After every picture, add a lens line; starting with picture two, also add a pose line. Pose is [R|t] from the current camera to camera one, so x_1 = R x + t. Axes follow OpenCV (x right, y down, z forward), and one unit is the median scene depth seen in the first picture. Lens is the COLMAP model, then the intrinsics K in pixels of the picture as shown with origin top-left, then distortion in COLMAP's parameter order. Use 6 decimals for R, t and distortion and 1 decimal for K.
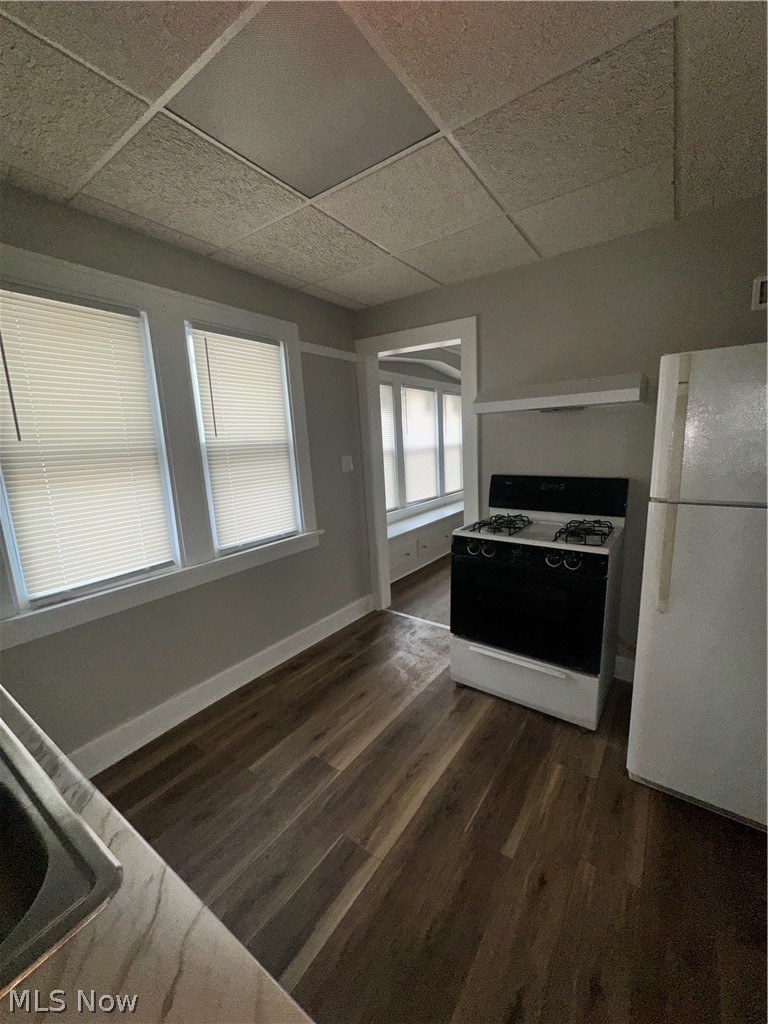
lens RADIAL K [[408.5, 0, 384.0], [0, 408.5, 512.0], [0, 0, 1]] dist [0.002114, 0.000601]
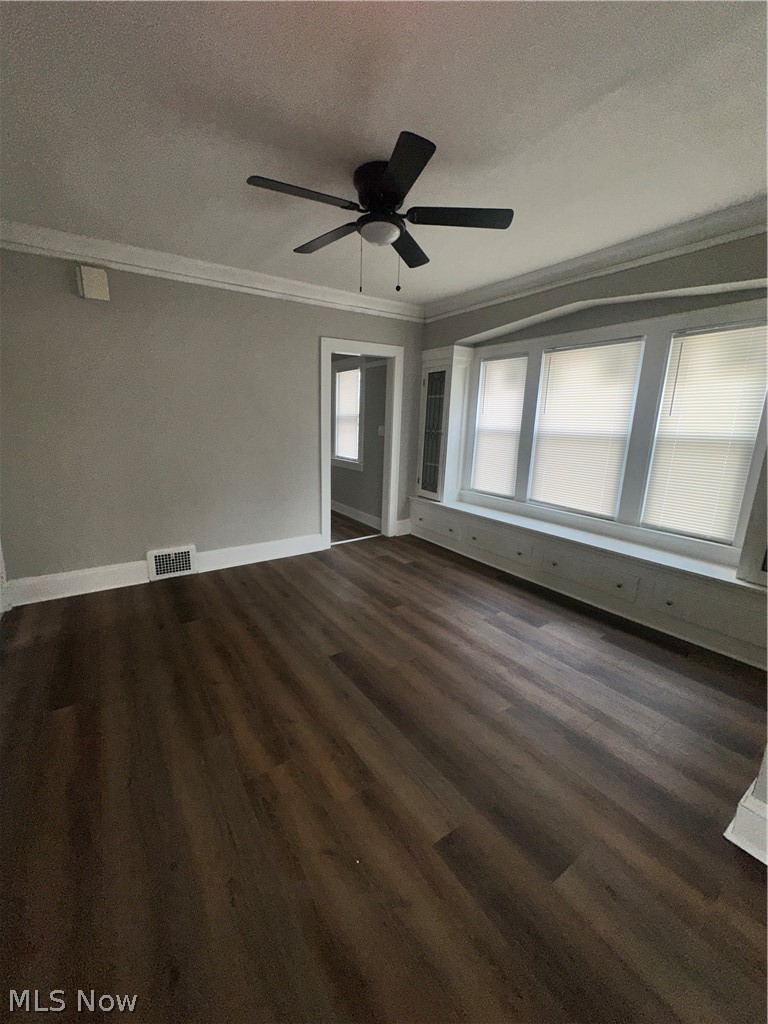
lens RADIAL K [[412.3, 0, 384.0], [0, 412.3, 512.0], [0, 0, 1]] dist [-0.011550, 0.000078]
pose [[-0.348514, 0.232361, -0.908045, 0.914837], [-0.173389, 0.936082, 0.306083, -0.199123], [0.921127, 0.264119, -0.285948, 0.983431]]
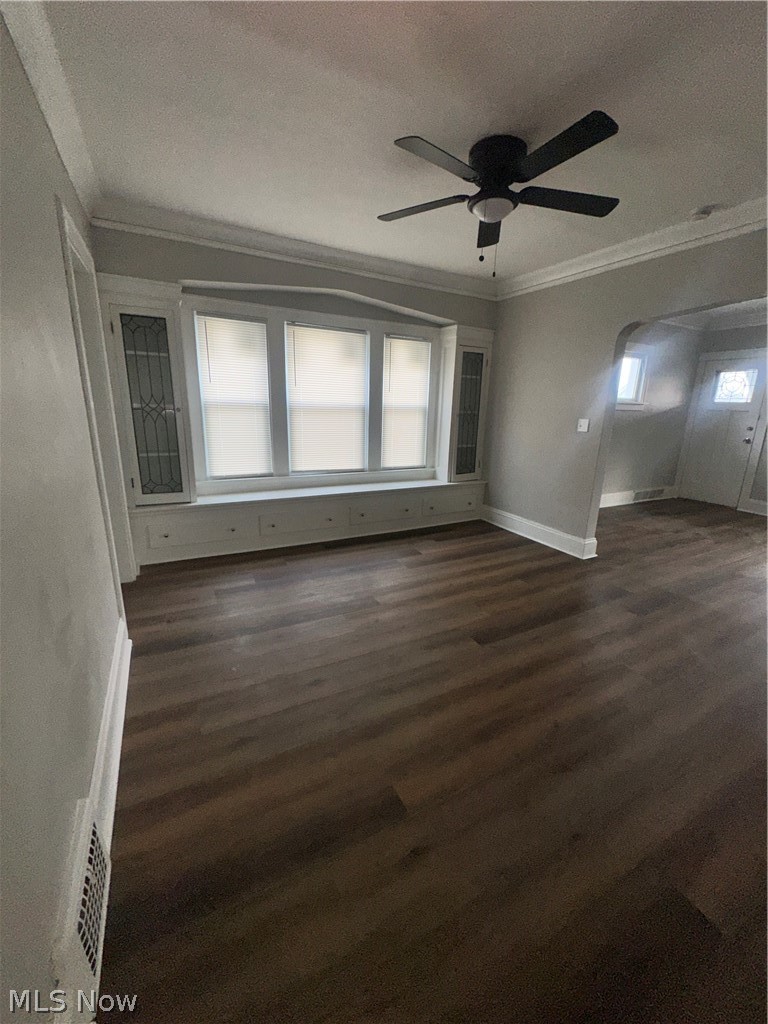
lens RADIAL K [[408.5, 0, 384.0], [0, 408.5, 512.0], [0, 0, 1]] dist [0.002114, 0.000601]
pose [[0.894133, 0.182081, -0.409113, 0.585589], [-0.143578, 0.981937, 0.123228, -0.069400], [0.424161, -0.051443, 0.904125, 0.324710]]
